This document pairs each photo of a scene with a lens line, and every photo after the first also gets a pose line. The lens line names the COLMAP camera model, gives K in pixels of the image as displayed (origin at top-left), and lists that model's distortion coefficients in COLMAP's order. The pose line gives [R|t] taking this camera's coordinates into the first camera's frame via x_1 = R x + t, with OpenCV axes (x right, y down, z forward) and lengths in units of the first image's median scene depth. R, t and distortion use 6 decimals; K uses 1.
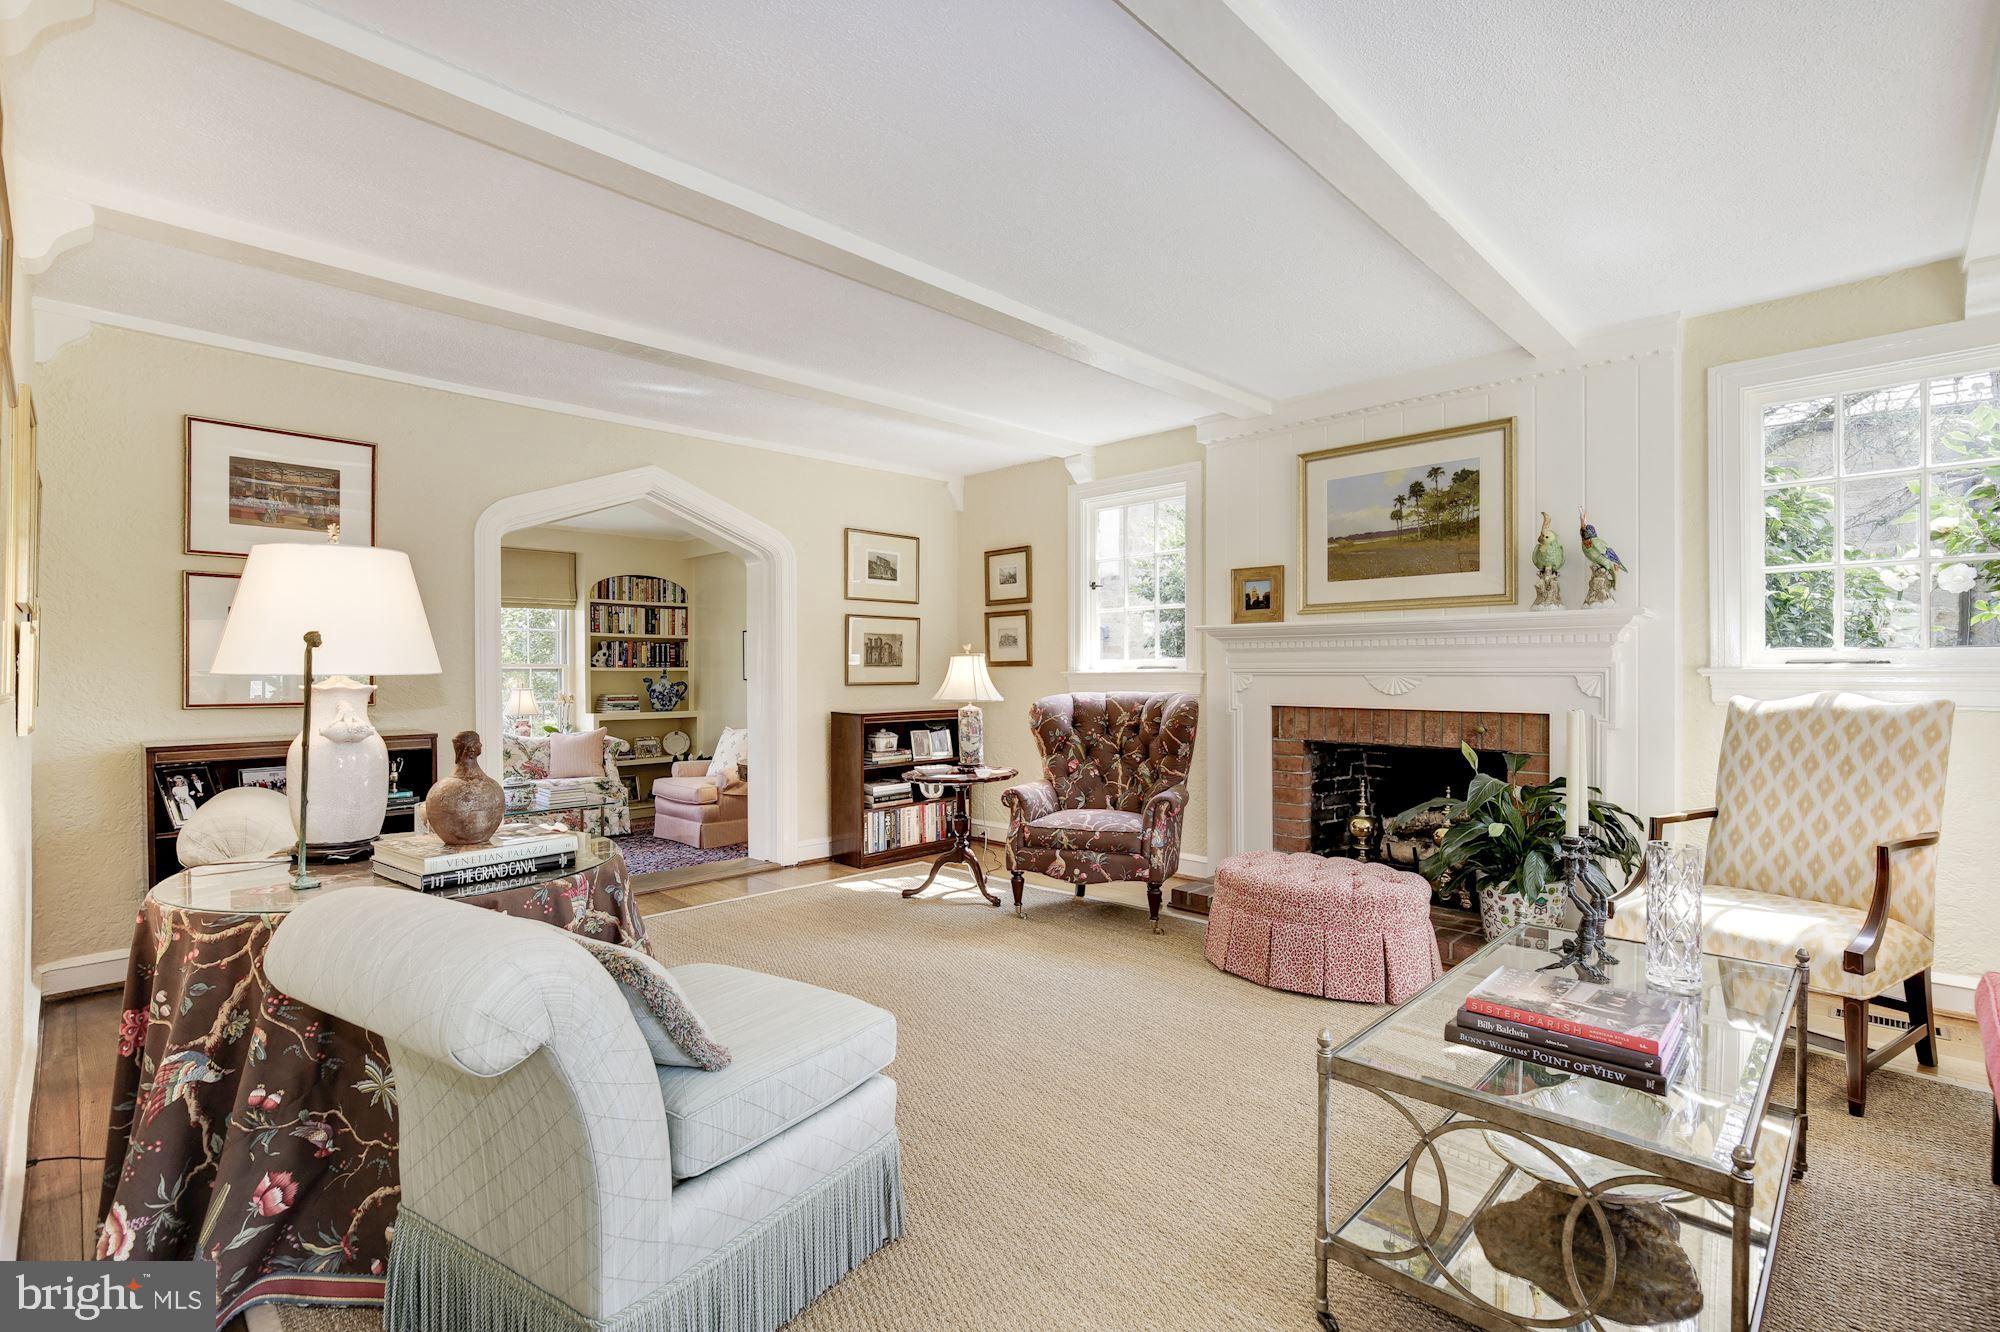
lens RADIAL K [[918.9, 0, 1008.7], [0, 918.9, 672.3], [0, 0, 1]] dist [-0.019221, 0.007352]
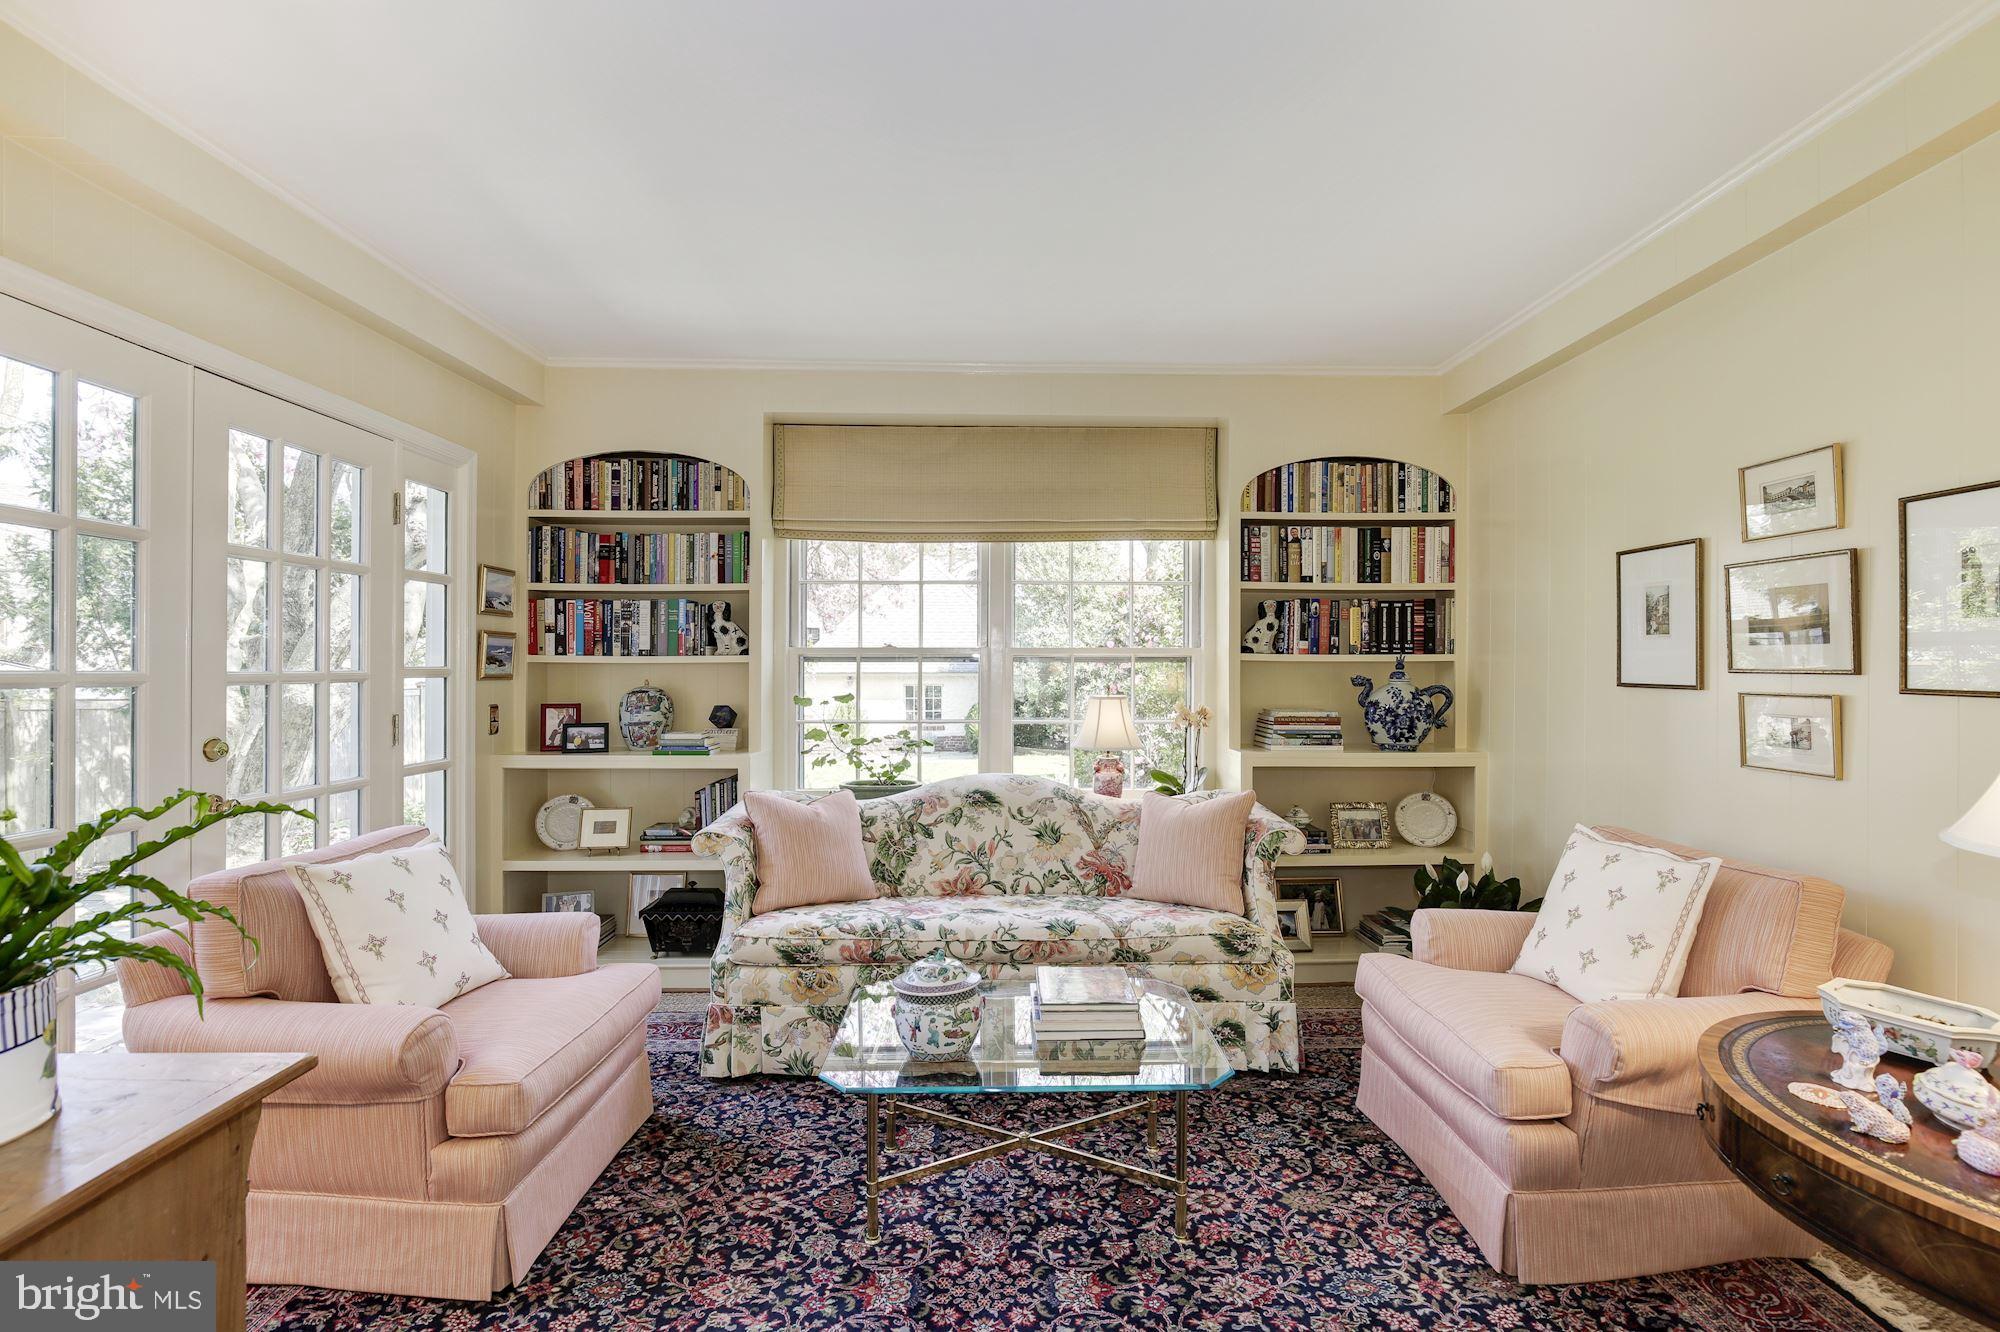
lens RADIAL K [[911.8, 0, 994.7], [0, 911.8, 671.3], [0, 0, 1]] dist [-0.009667, 0.000158]
pose [[0.702549, 0.007944, -0.711591, -0.358990], [-0.004972, 0.999968, 0.006255, 0.002431], [0.711618, -0.000857, 0.702566, 0.991109]]
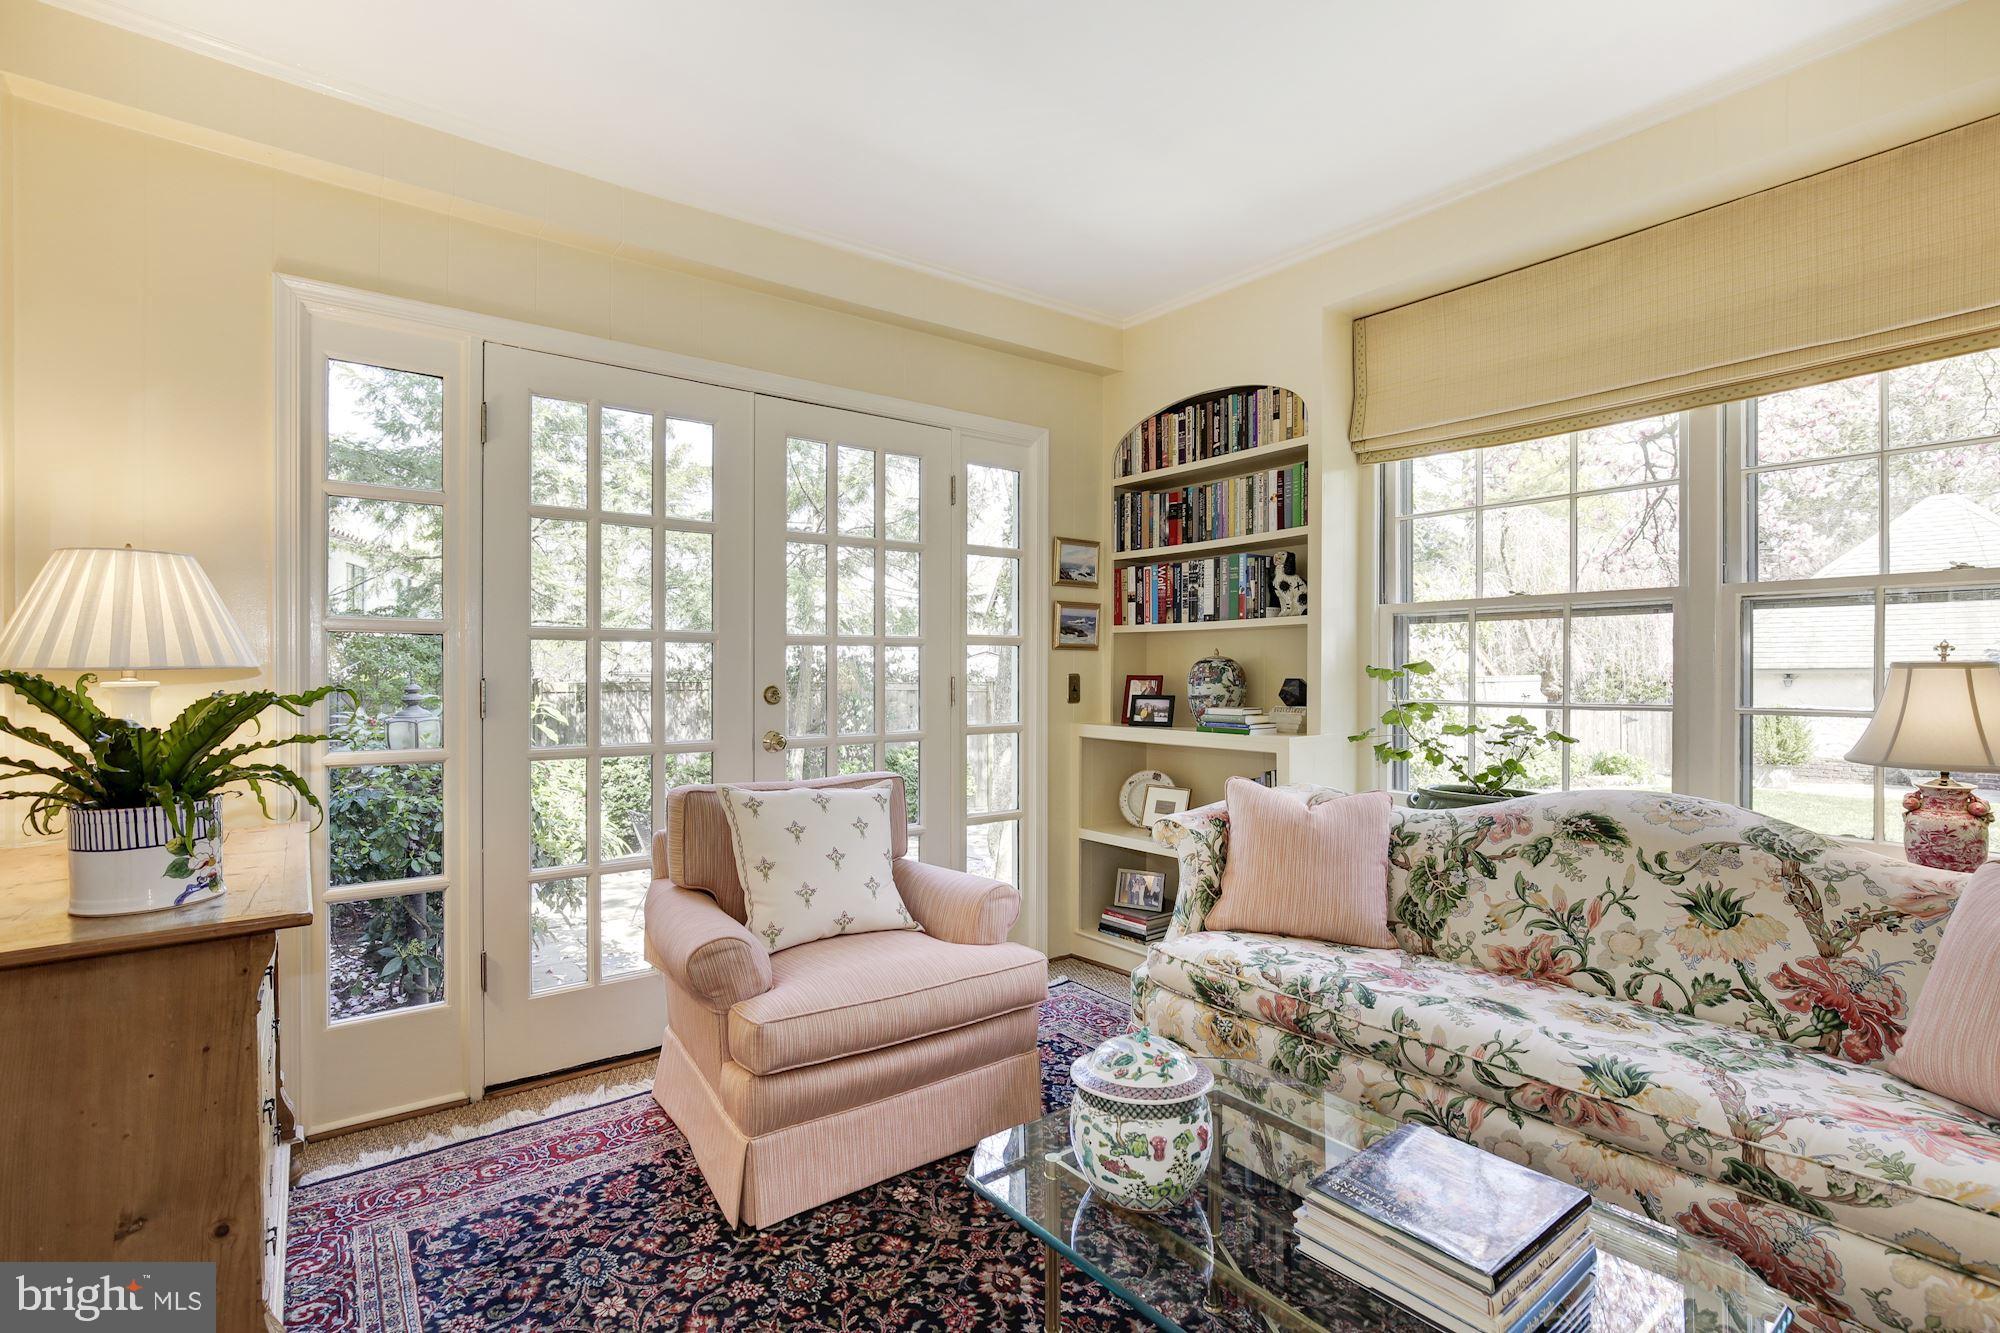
lens RADIAL K [[918.9, 0, 1008.7], [0, 918.9, 672.8], [0, 0, 1]] dist [-0.019221, 0.007352]
pose [[-0.139052, 0.006542, -0.990263, -0.410573], [0.000873, 0.999979, 0.006483, 0.031190], [0.990285, 0.000037, -0.139055, 1.283502]]
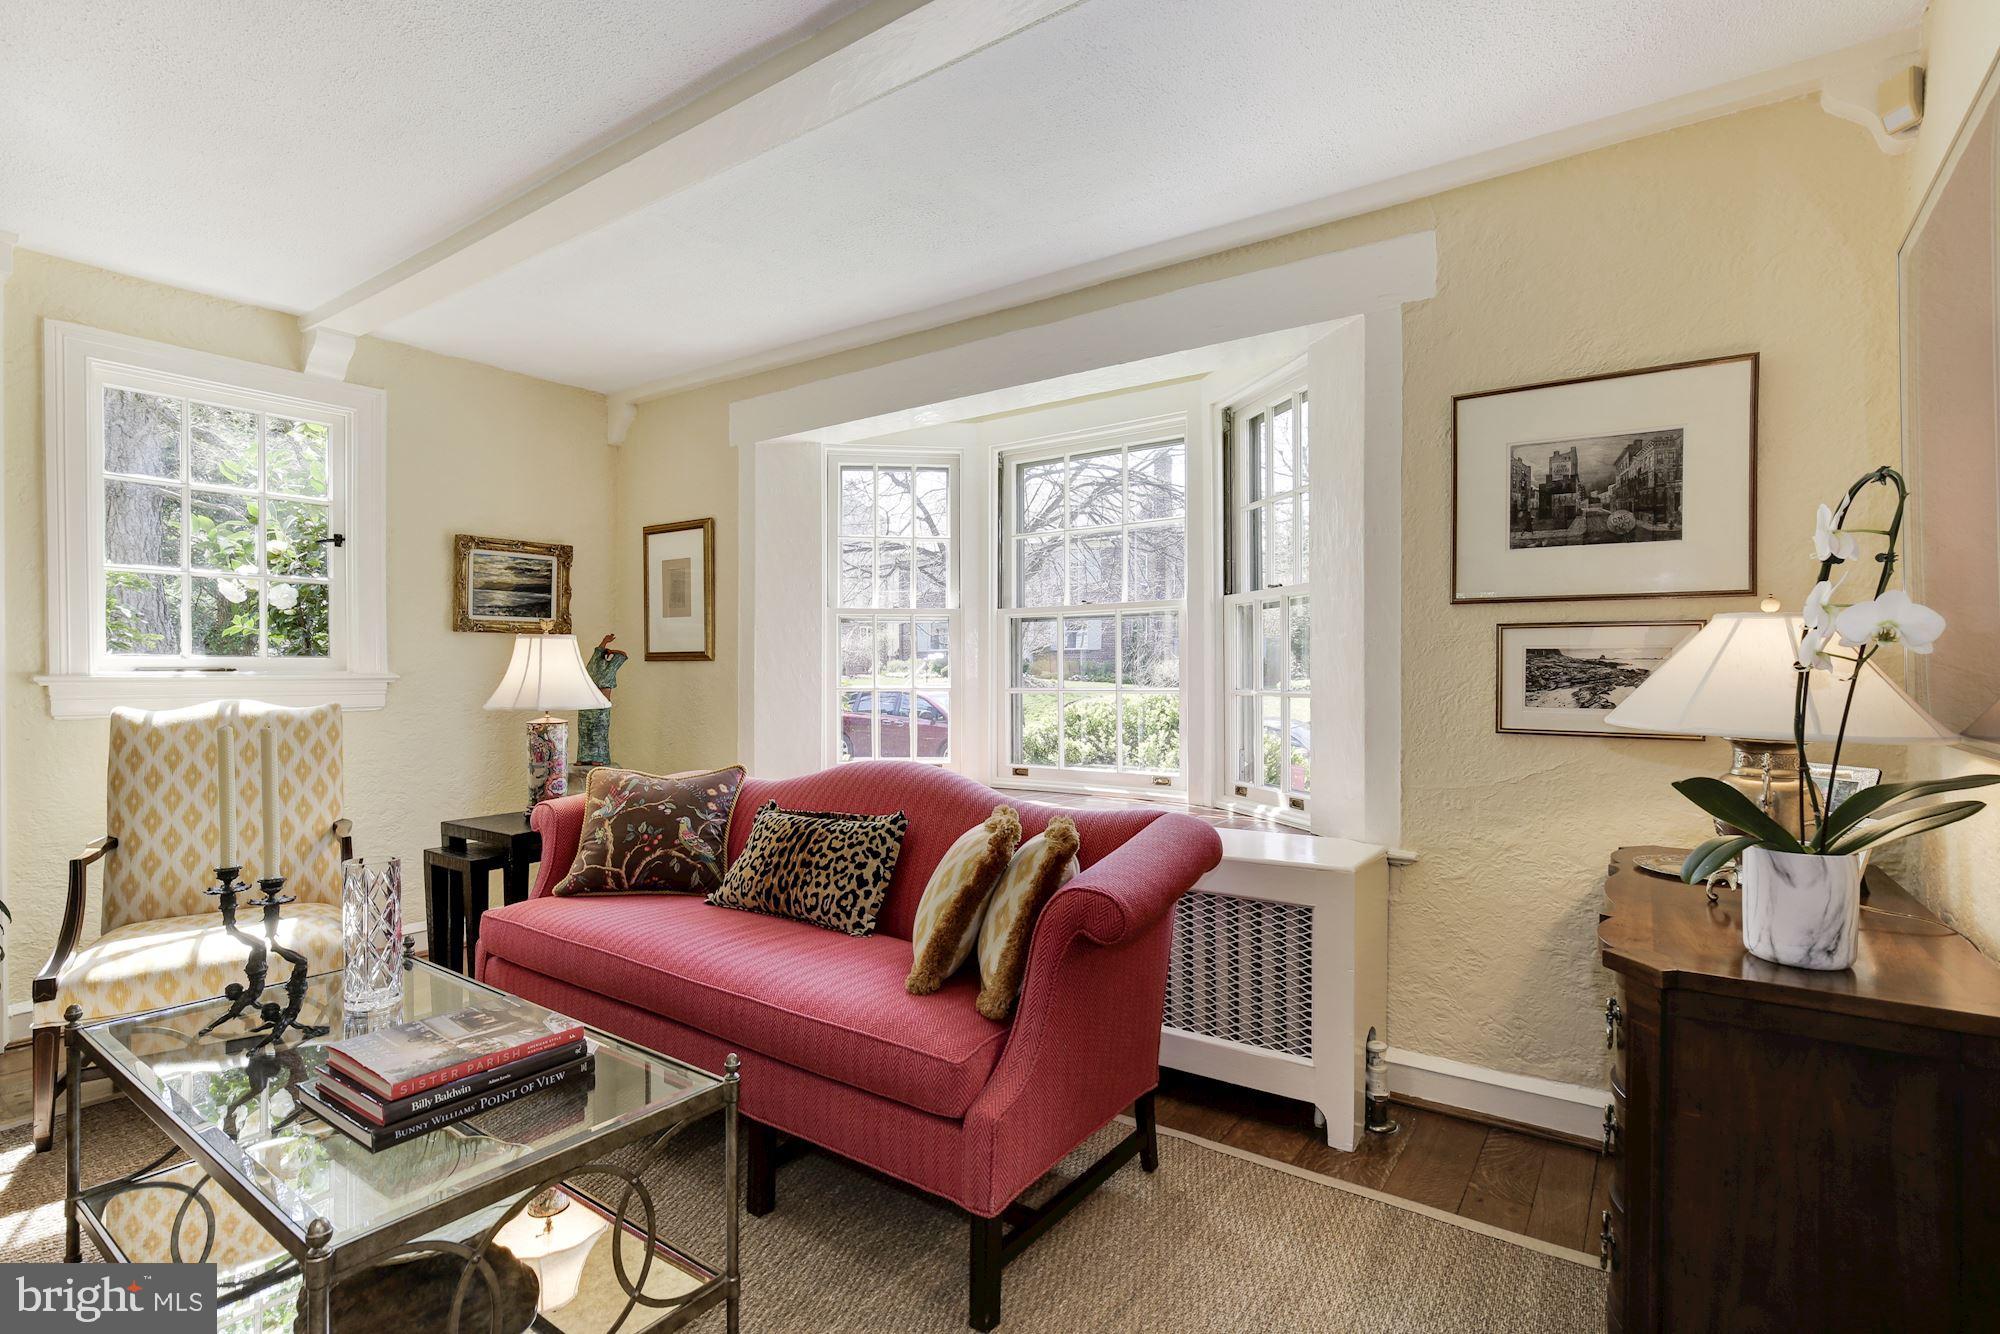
lens RADIAL K [[895.6, 0, 999.9], [0, 895.6, 675.5], [0, 0, 1]] dist [-0.024709, -0.000086]
pose [[-0.166147, -0.001116, 0.986100, -0.122498], [0.002522, 0.999996, 0.001557, -0.002718], [-0.986098, 0.002745, -0.166143, 0.204861]]
